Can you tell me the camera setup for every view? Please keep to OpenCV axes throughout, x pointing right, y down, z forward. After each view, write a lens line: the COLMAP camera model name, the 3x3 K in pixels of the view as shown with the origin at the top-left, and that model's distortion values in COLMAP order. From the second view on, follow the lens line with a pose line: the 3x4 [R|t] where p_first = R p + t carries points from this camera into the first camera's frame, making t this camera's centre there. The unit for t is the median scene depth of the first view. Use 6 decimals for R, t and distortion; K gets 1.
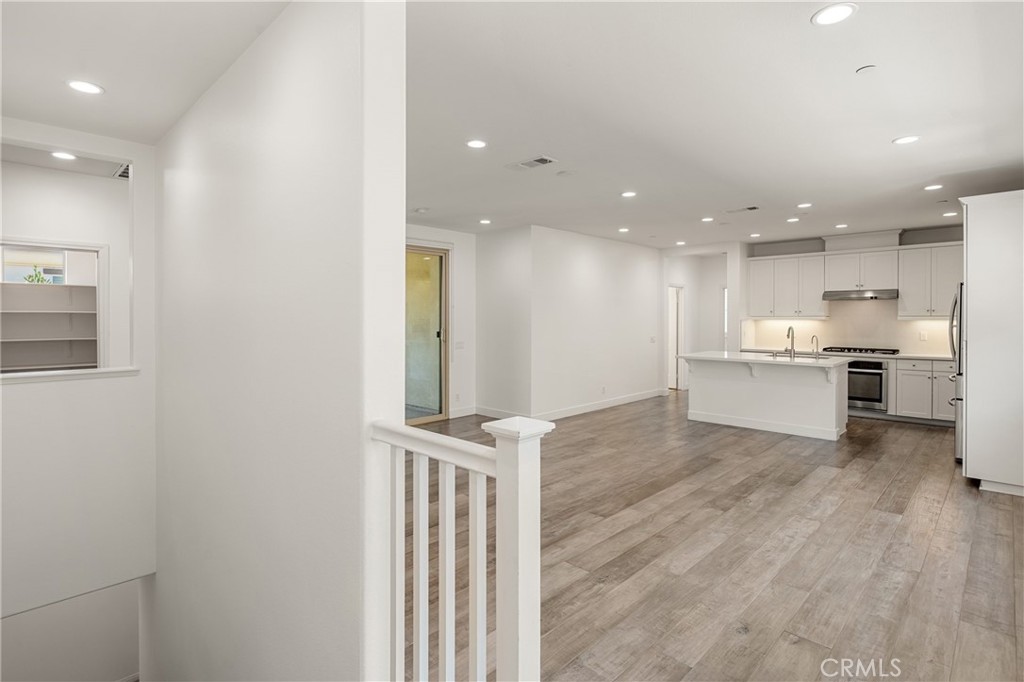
lens RADIAL K [[512.1, 0, 511.3], [0, 512.1, 320.1], [0, 0, 1]] dist [0.001738, 0.000370]
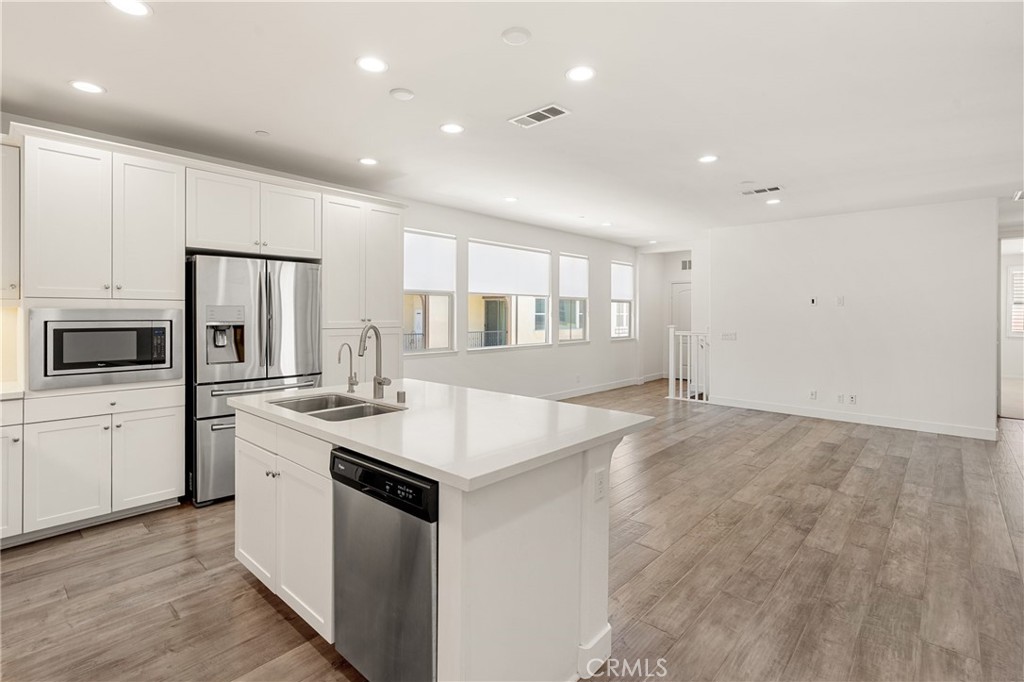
lens RADIAL K [[486.5, 0, 511.3], [0, 486.5, 314.6], [0, 0, 1]] dist [-0.002073, 0.000503]
pose [[-0.999287, -0.005139, -0.037393, 0.441311], [-0.005437, 0.999954, 0.007867, 0.000762], [0.037351, 0.008065, -0.999270, 1.360185]]
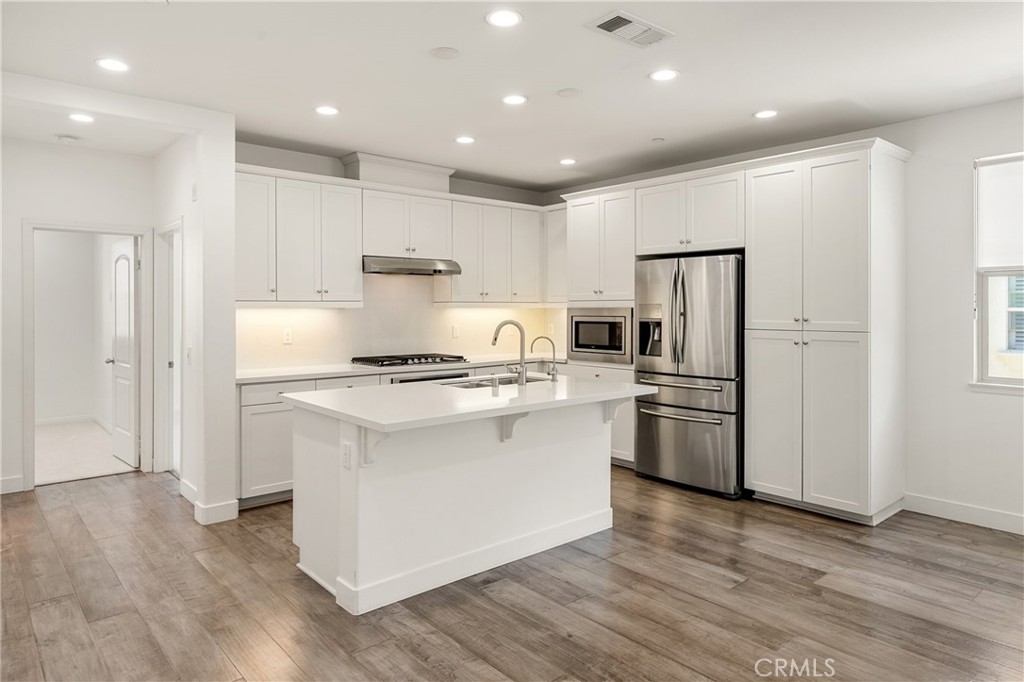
lens RADIAL K [[640.9, 0, 511.6], [0, 640.9, 308.9], [0, 0, 1]] dist [-0.002666, 0.001222]
pose [[0.086985, -0.001740, 0.996208, -0.051620], [0.006750, 0.999977, 0.001157, 0.000842], [-0.996187, 0.006624, 0.086995, 0.926748]]
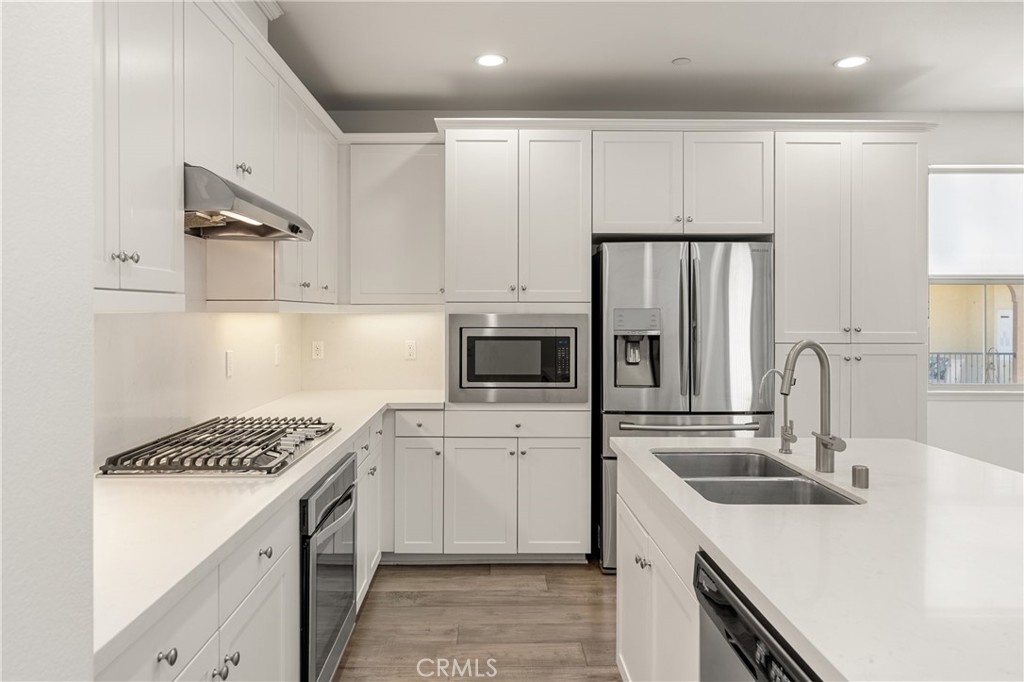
lens RADIAL K [[702.1, 0, 492.9], [0, 702.1, 314.7], [0, 0, 1]] dist [-0.000055, -0.002032]
pose [[-0.700964, -0.002455, 0.713192, 0.412659], [0.001193, 0.999989, 0.004614, -0.000926], [-0.713196, 0.004085, -0.700953, 1.296791]]
